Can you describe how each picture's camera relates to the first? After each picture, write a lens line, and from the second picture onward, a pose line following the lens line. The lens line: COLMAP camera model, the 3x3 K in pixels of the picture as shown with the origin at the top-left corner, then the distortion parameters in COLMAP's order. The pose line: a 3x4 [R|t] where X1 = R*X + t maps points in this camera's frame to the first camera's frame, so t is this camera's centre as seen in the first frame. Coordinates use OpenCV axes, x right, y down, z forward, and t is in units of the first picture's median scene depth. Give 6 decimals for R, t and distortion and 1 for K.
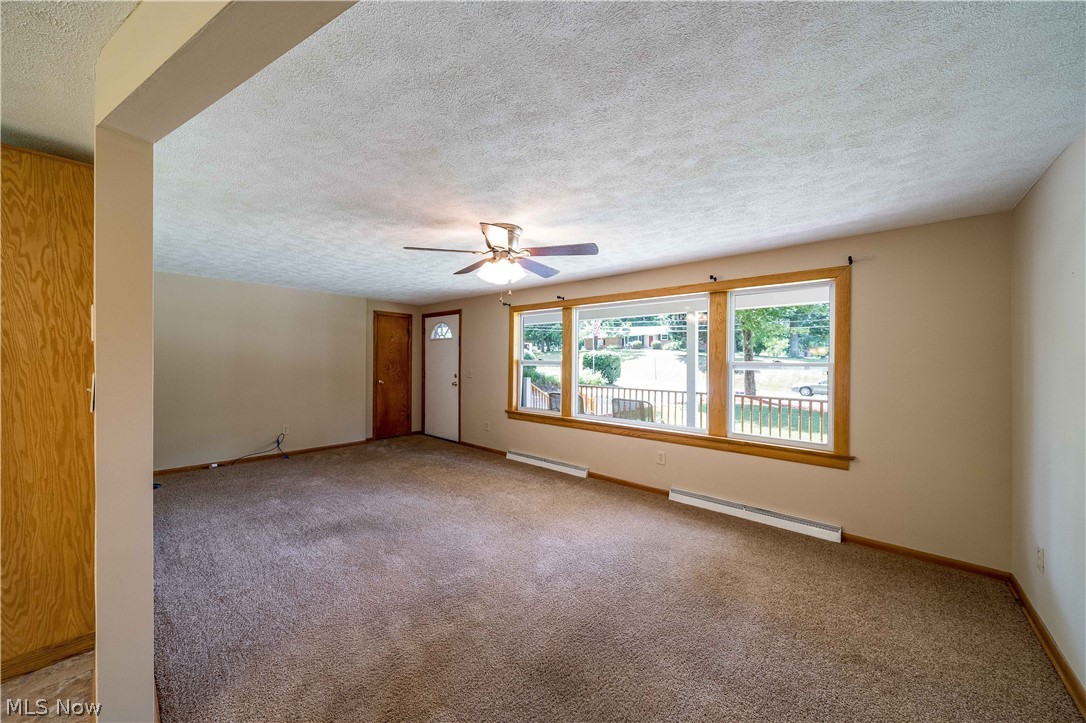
lens RADIAL K [[374.7, 0, 543.0], [0, 374.7, 361.5], [0, 0, 1]] dist [-0.000327, -0.000036]
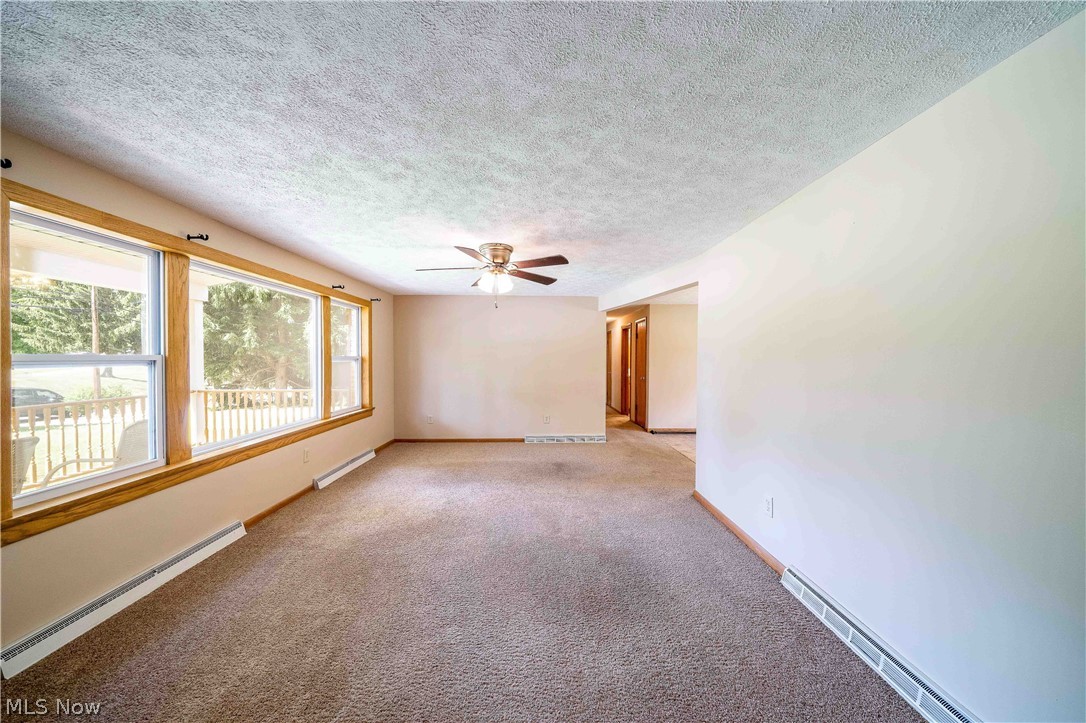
lens RADIAL K [[374.7, 0, 543.0], [0, 374.7, 361.5], [0, 0, 1]] dist [-0.000327, -0.000036]
pose [[-0.661694, -0.020345, 0.749498, -0.757685], [-0.005822, 0.999741, 0.021999, -0.009794], [-0.749751, 0.010193, -0.661641, 1.099175]]
